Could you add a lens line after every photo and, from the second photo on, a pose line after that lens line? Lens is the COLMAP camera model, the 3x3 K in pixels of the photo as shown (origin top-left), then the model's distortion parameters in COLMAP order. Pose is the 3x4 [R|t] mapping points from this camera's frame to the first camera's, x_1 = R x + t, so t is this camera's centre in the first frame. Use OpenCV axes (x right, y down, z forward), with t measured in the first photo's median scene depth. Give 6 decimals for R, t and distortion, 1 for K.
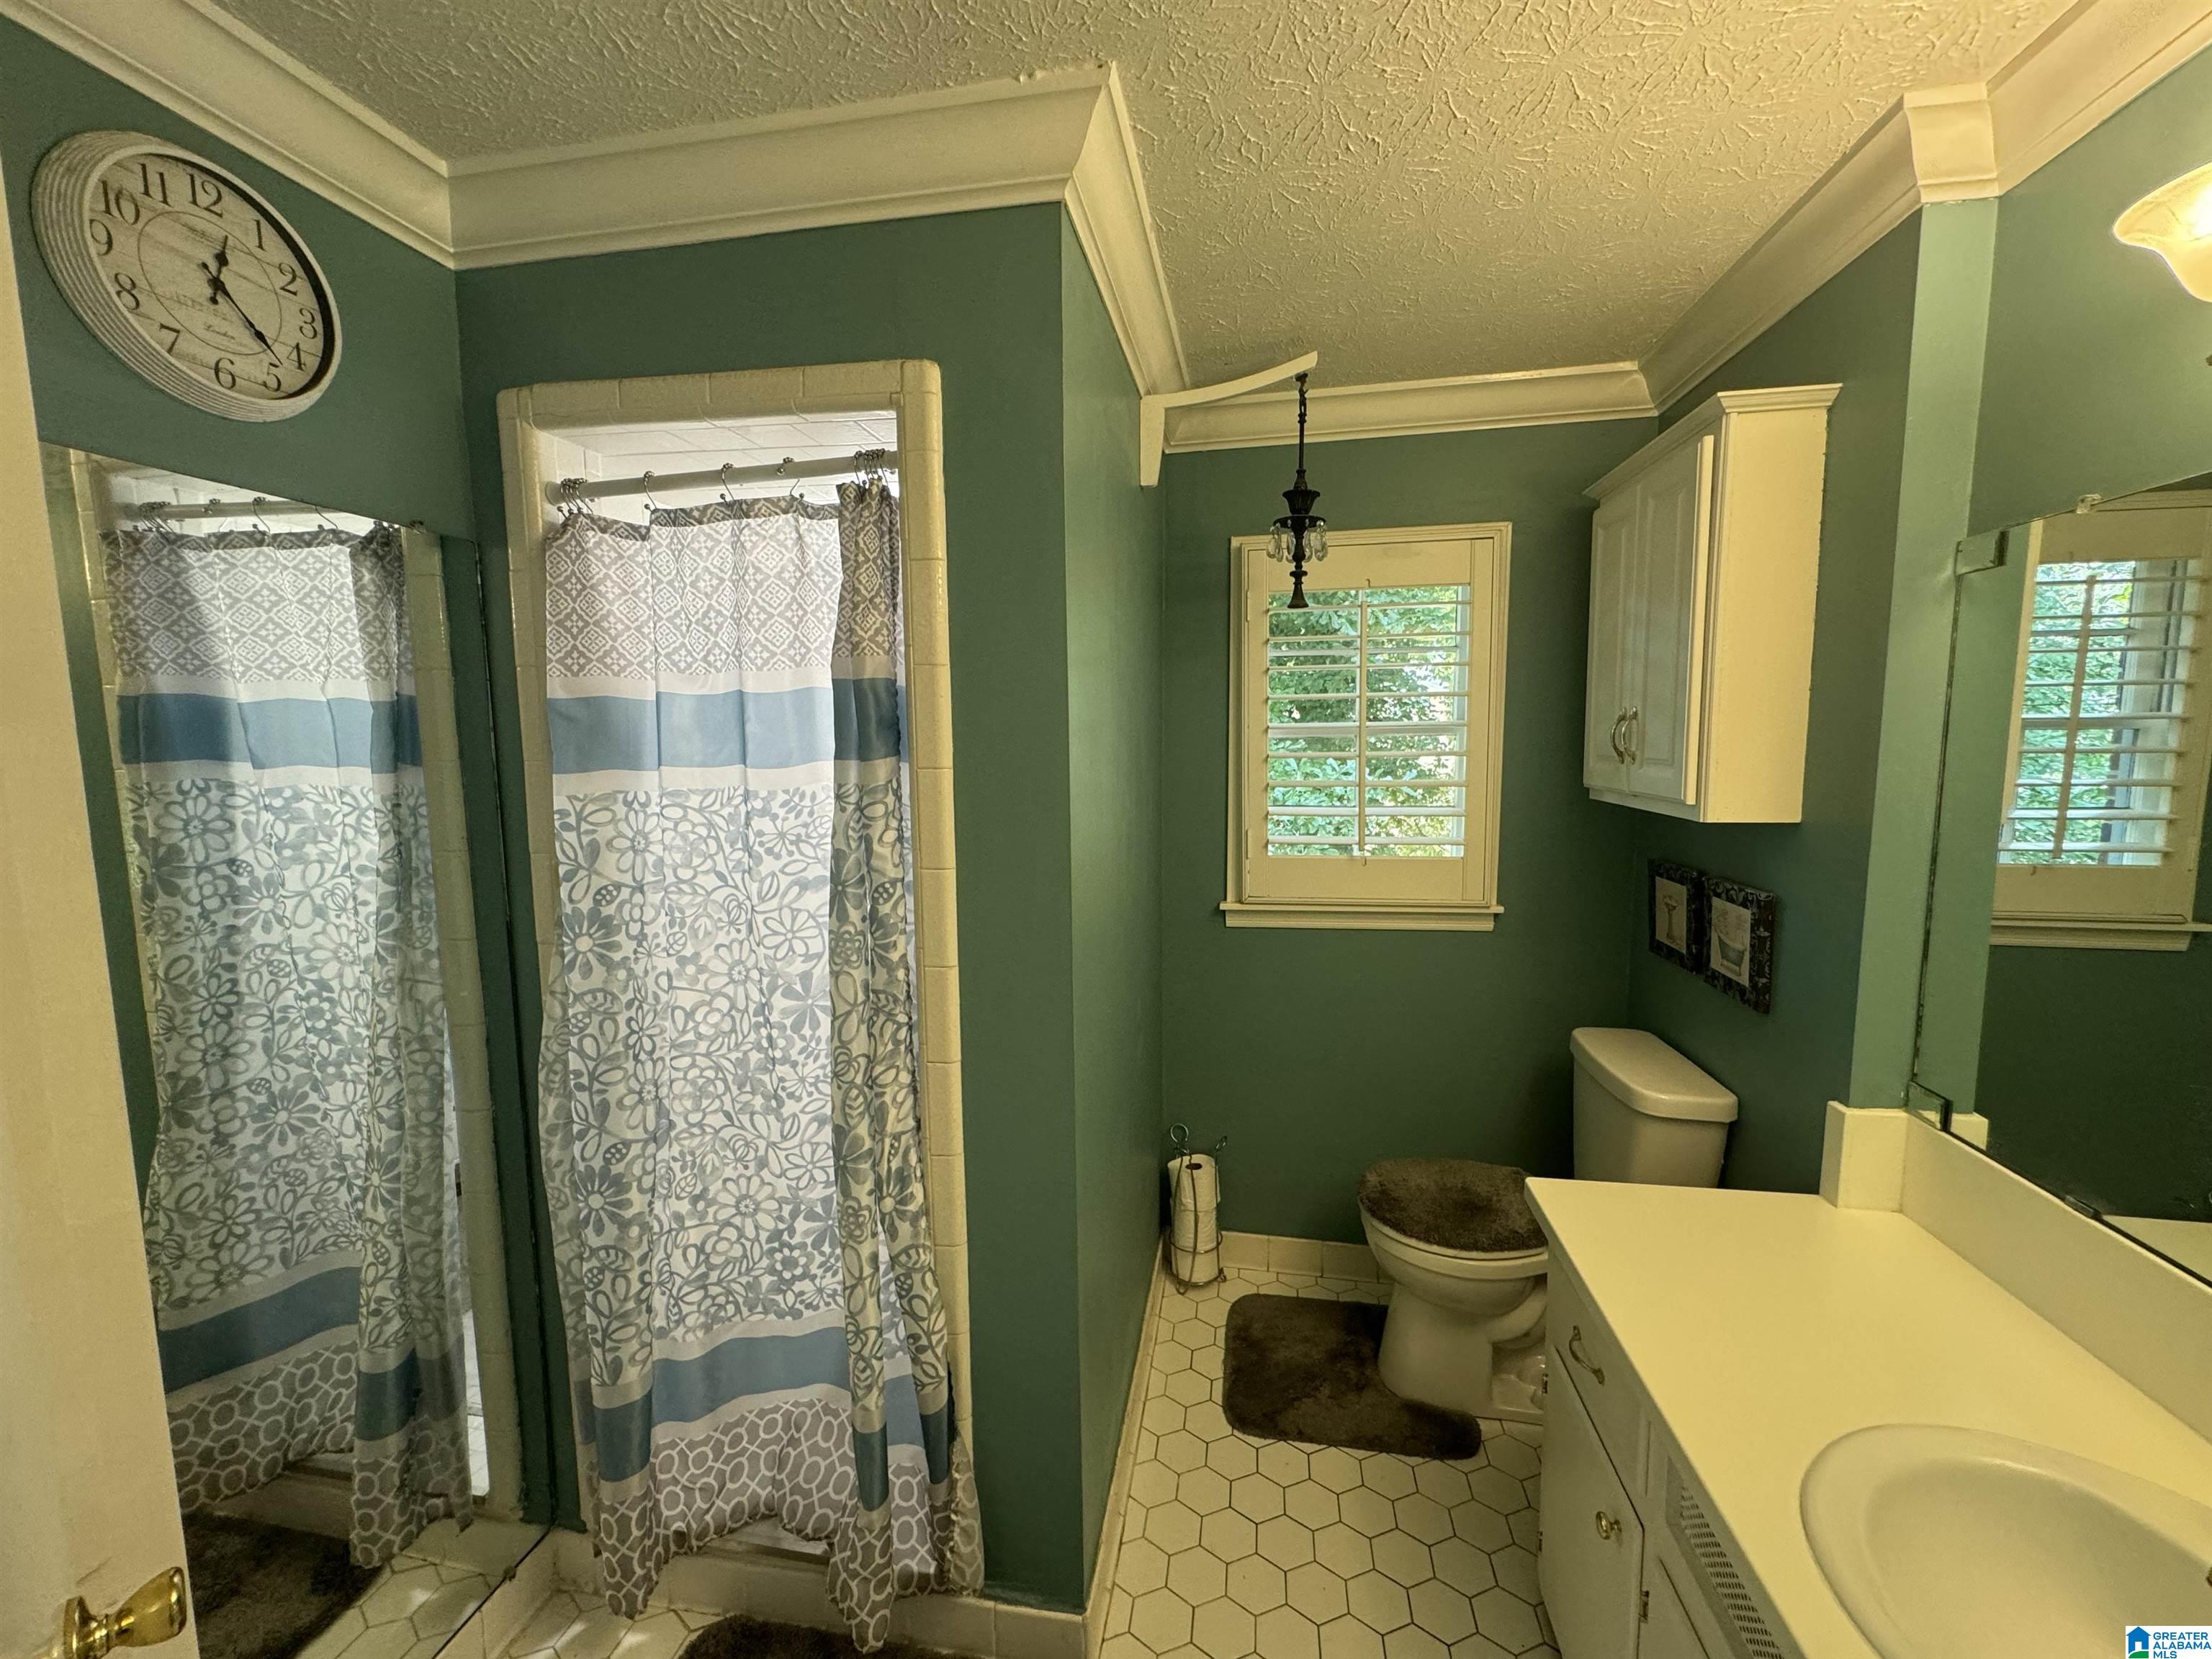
lens RADIAL K [[883.7, 0, 1107.8], [0, 883.7, 827.7], [0, 0, 1]] dist [-0.002660, 0.000619]
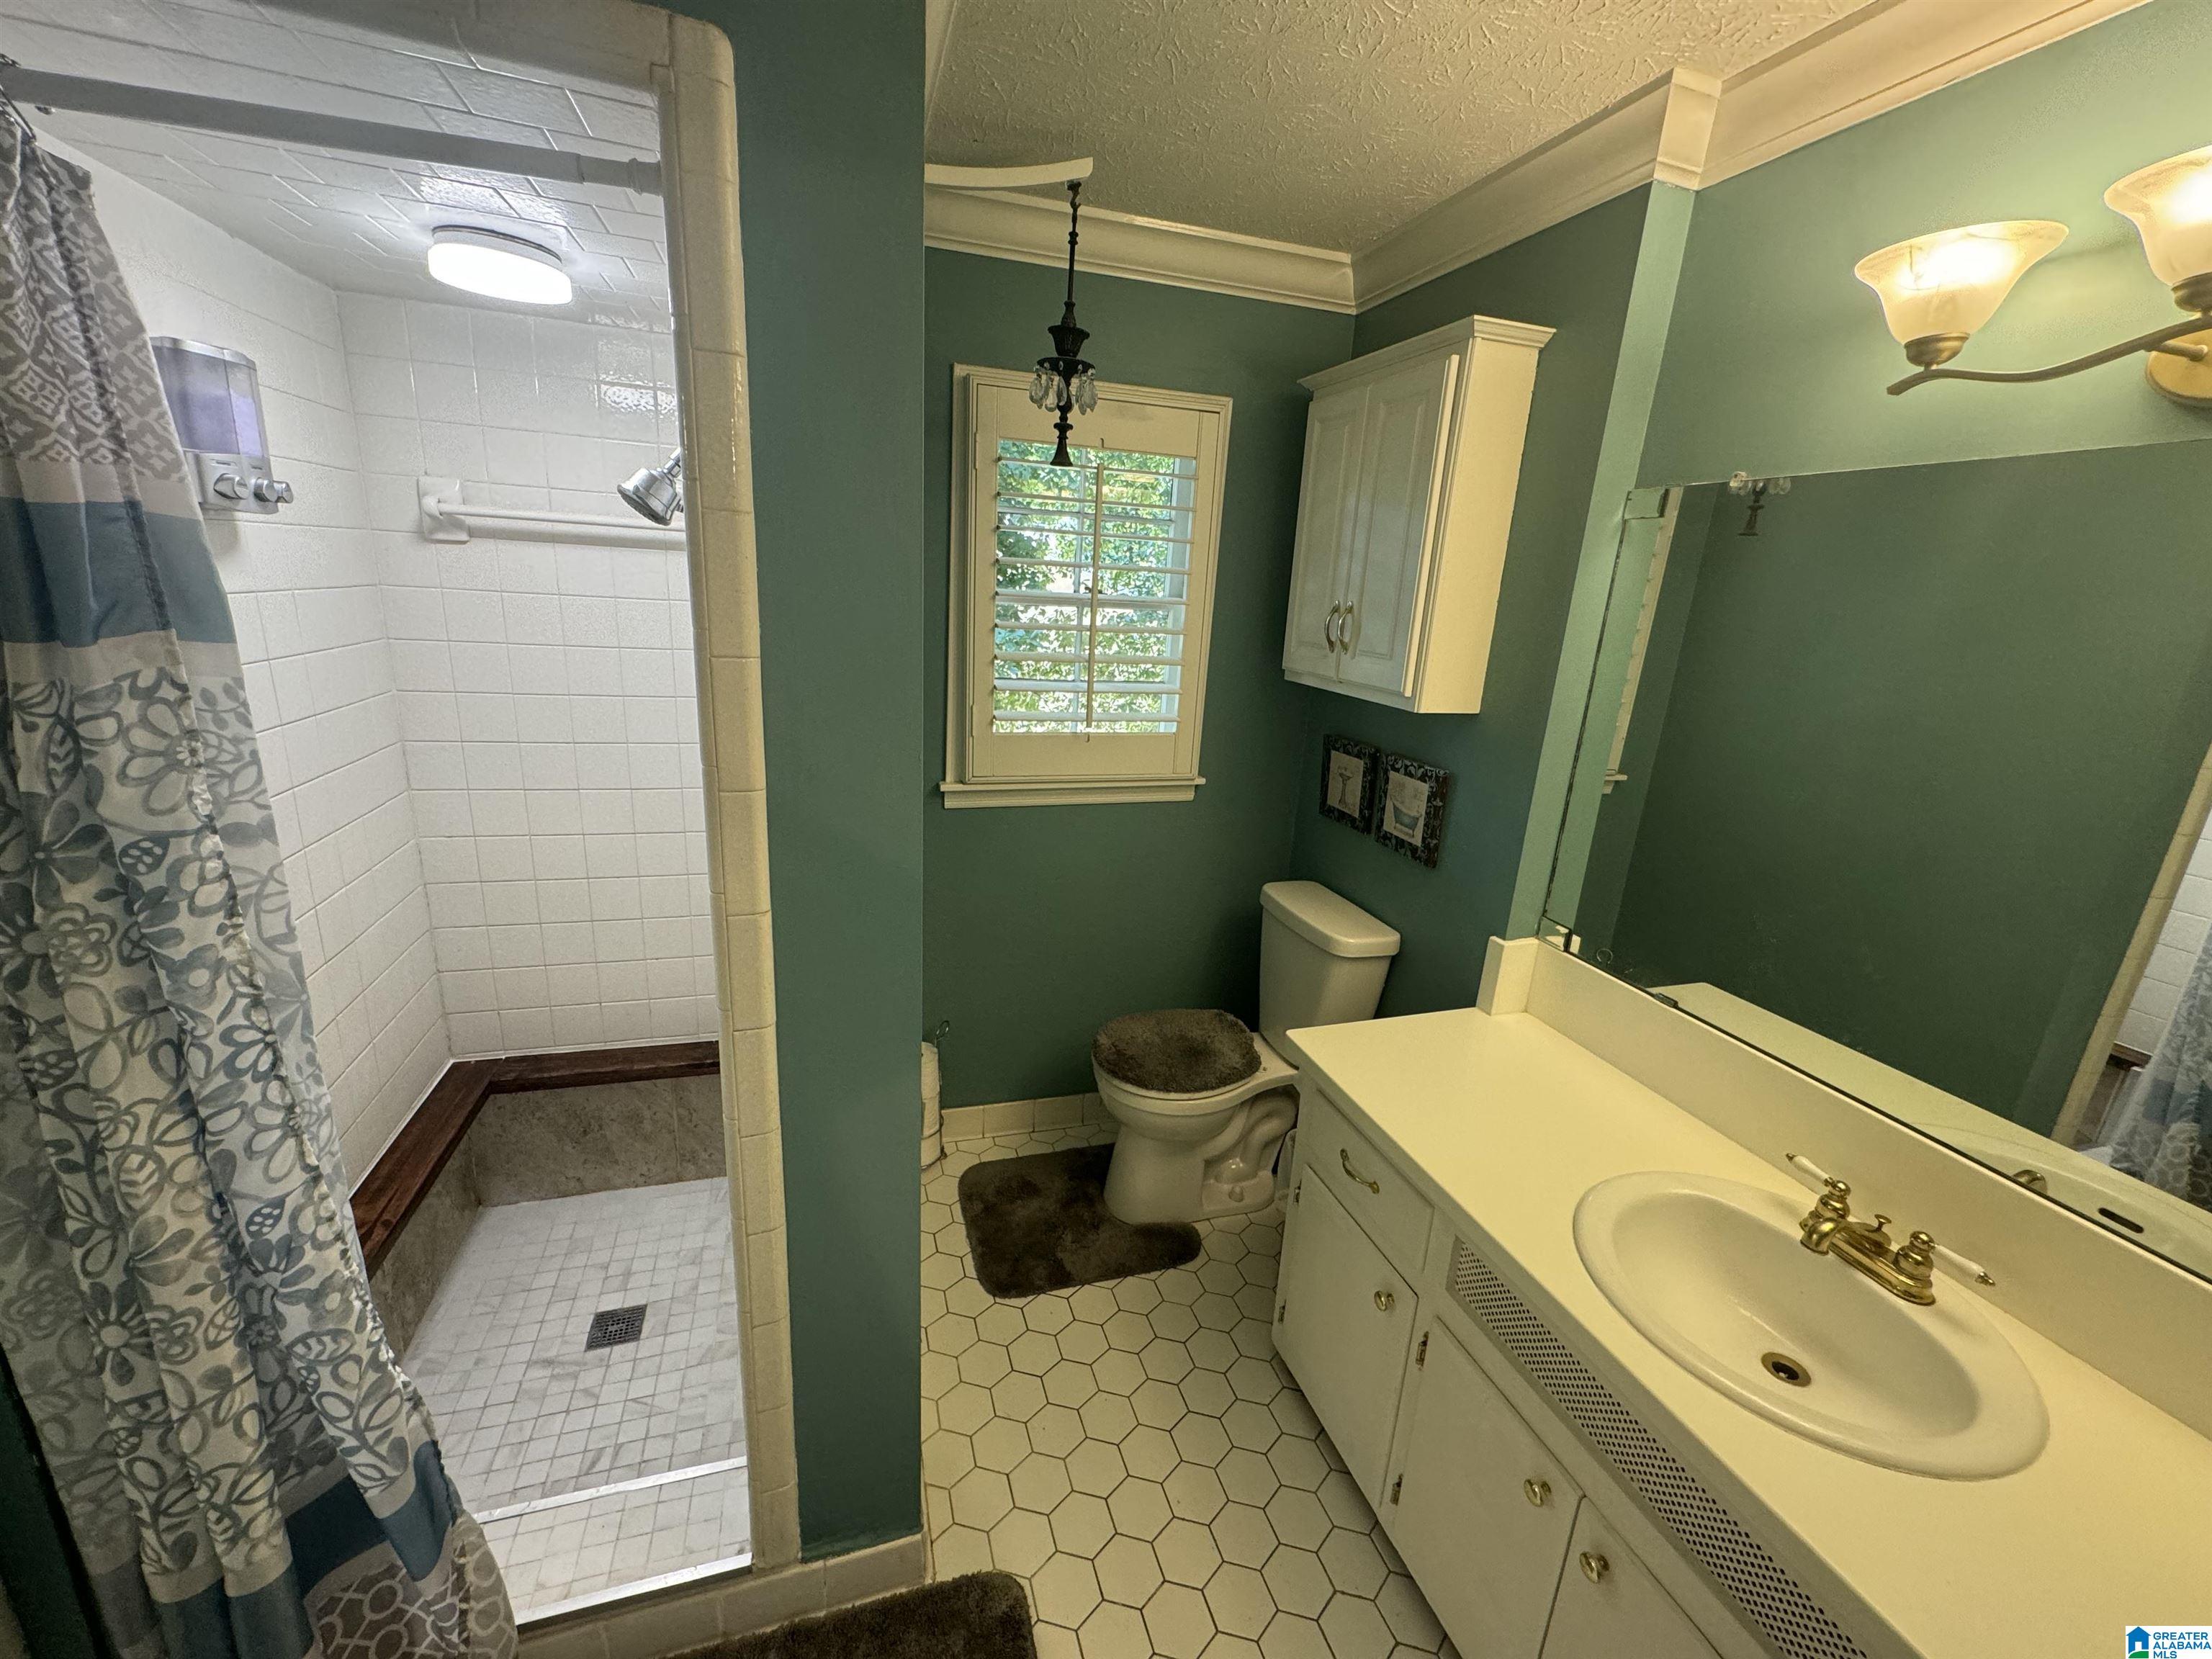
lens RADIAL K [[883.7, 0, 1107.8], [0, 883.7, 827.7], [0, 0, 1]] dist [-0.002660, 0.000619]
pose [[0.883097, -0.065096, 0.464653, -0.233254], [-0.018035, 0.984887, 0.172256, -0.050333], [-0.468844, -0.160499, 0.868577, 0.162303]]
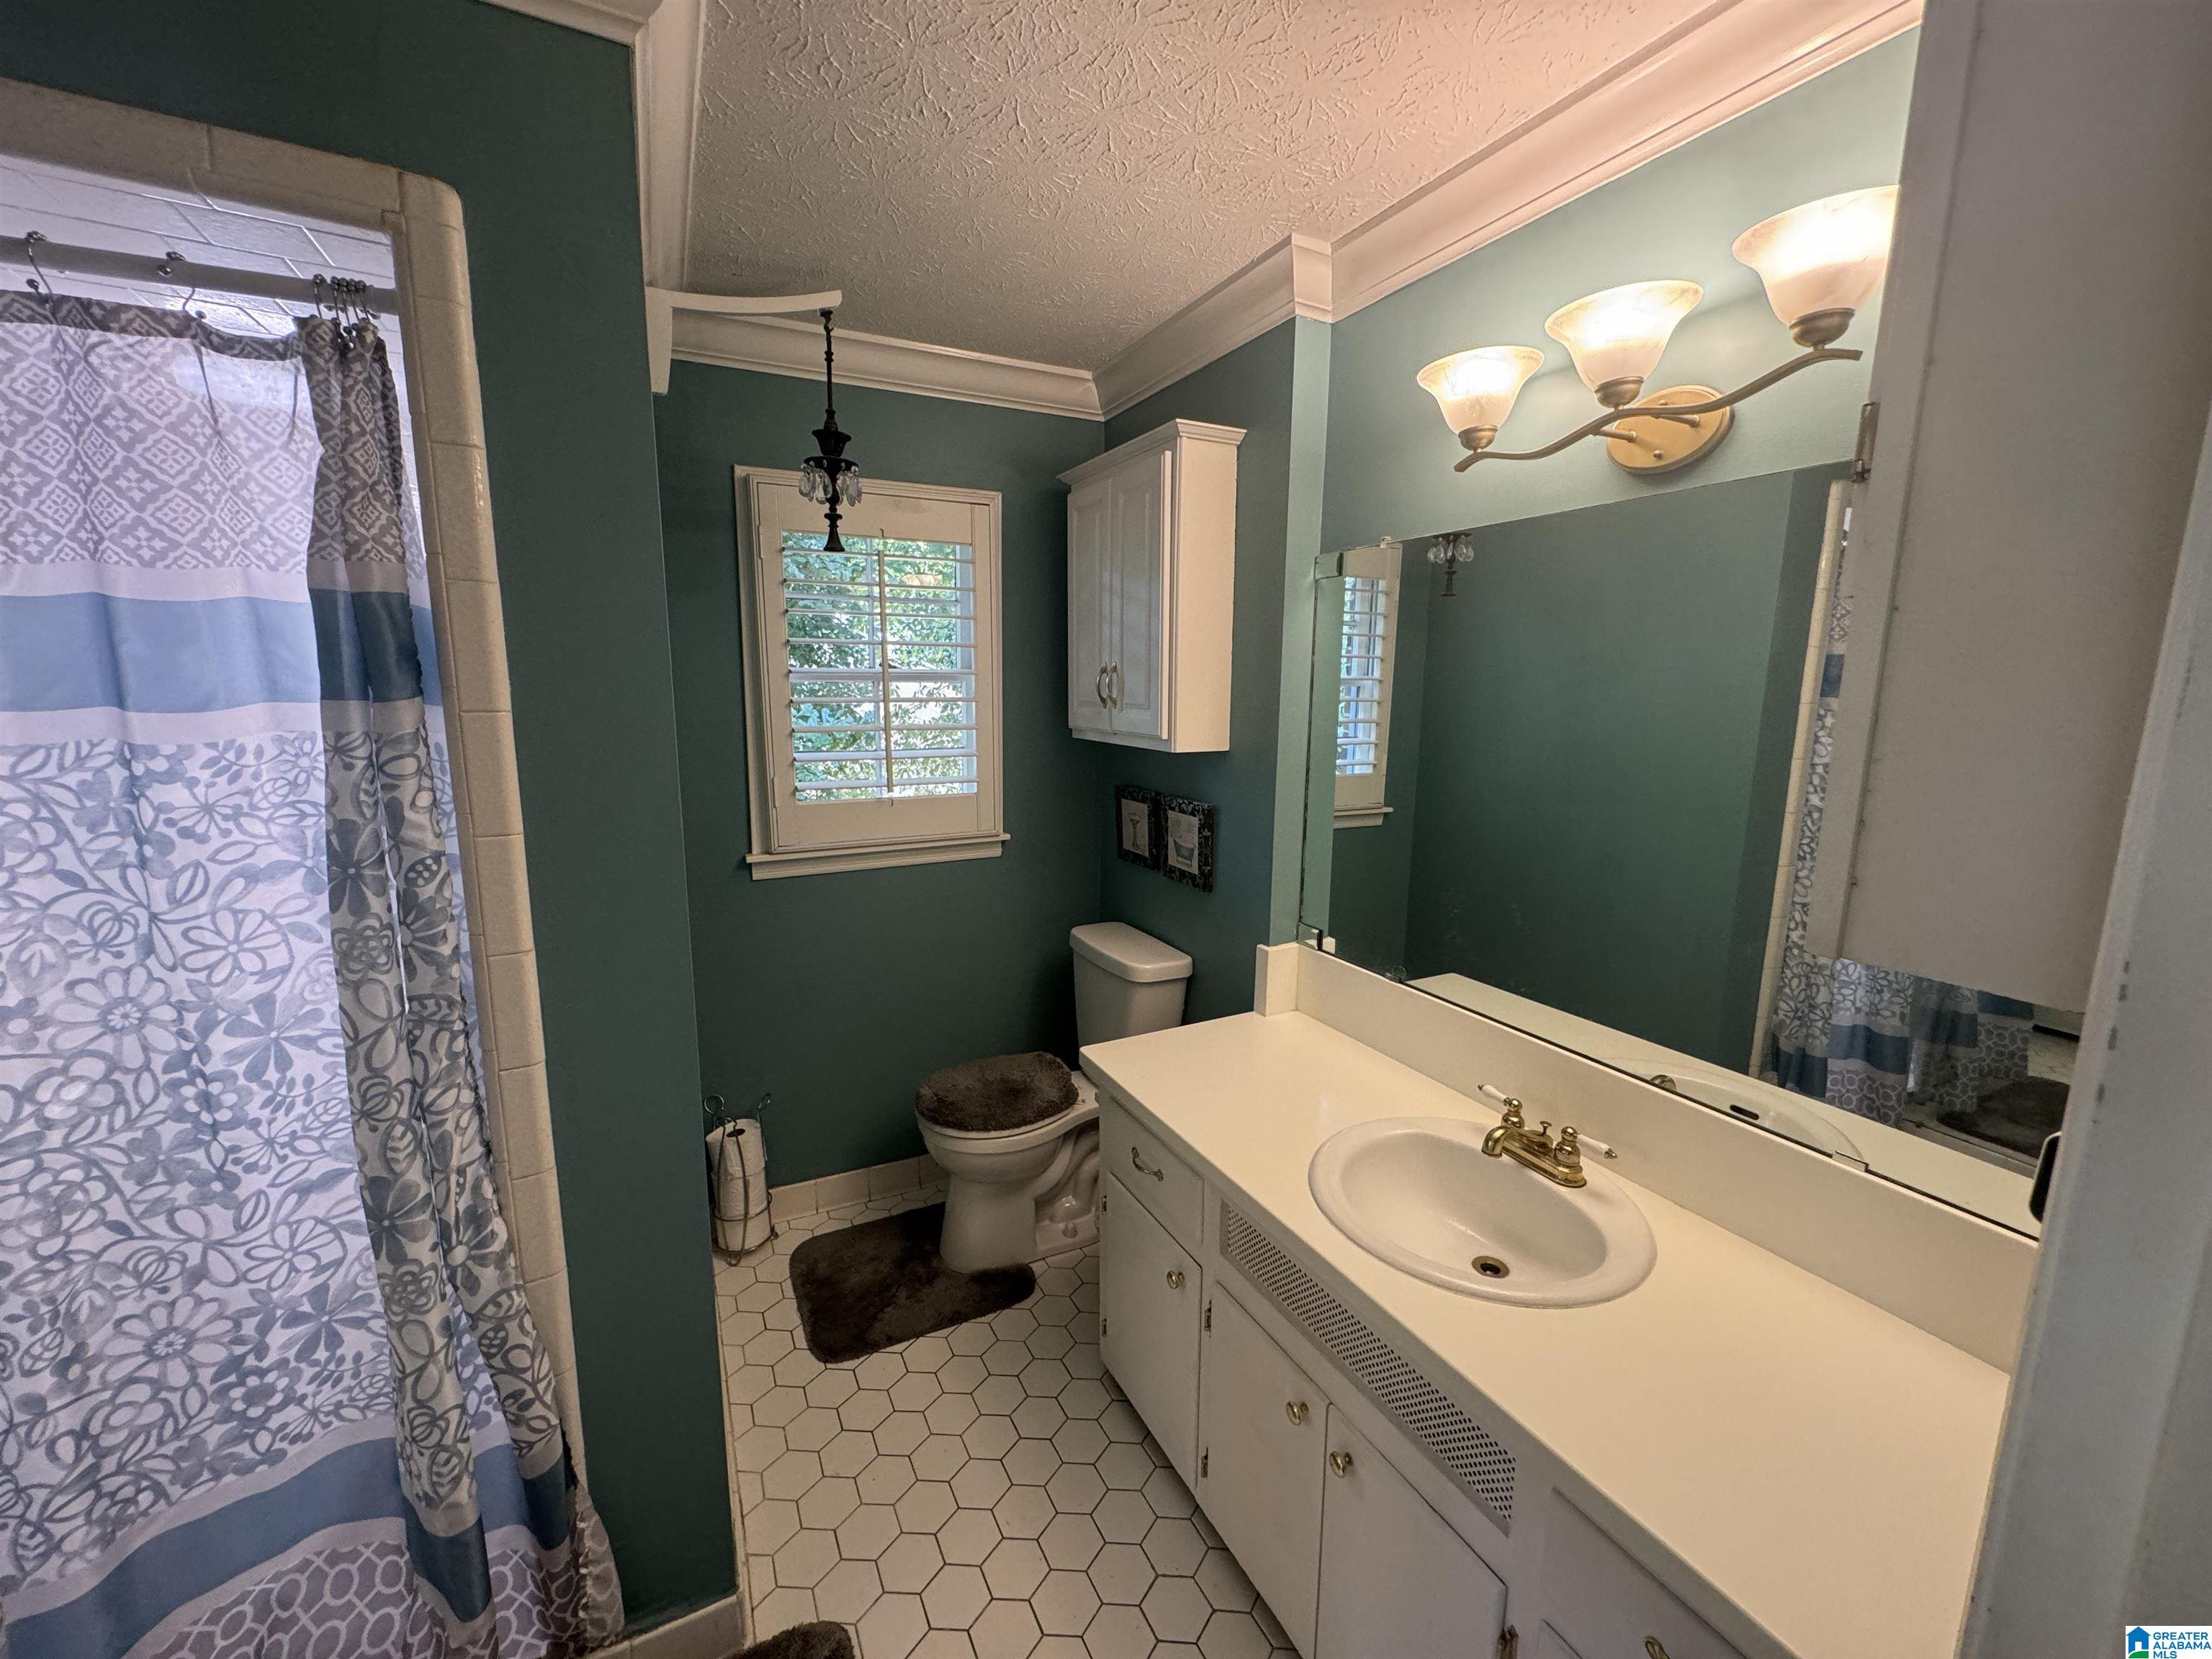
lens RADIAL K [[883.7, 0, 1107.8], [0, 883.7, 827.7], [0, 0, 1]] dist [-0.002660, 0.000619]
pose [[0.796890, -0.080286, 0.598766, -0.200347], [0.045889, 0.996311, 0.072518, 0.005457], [-0.602379, -0.030312, 0.797635, 0.009527]]
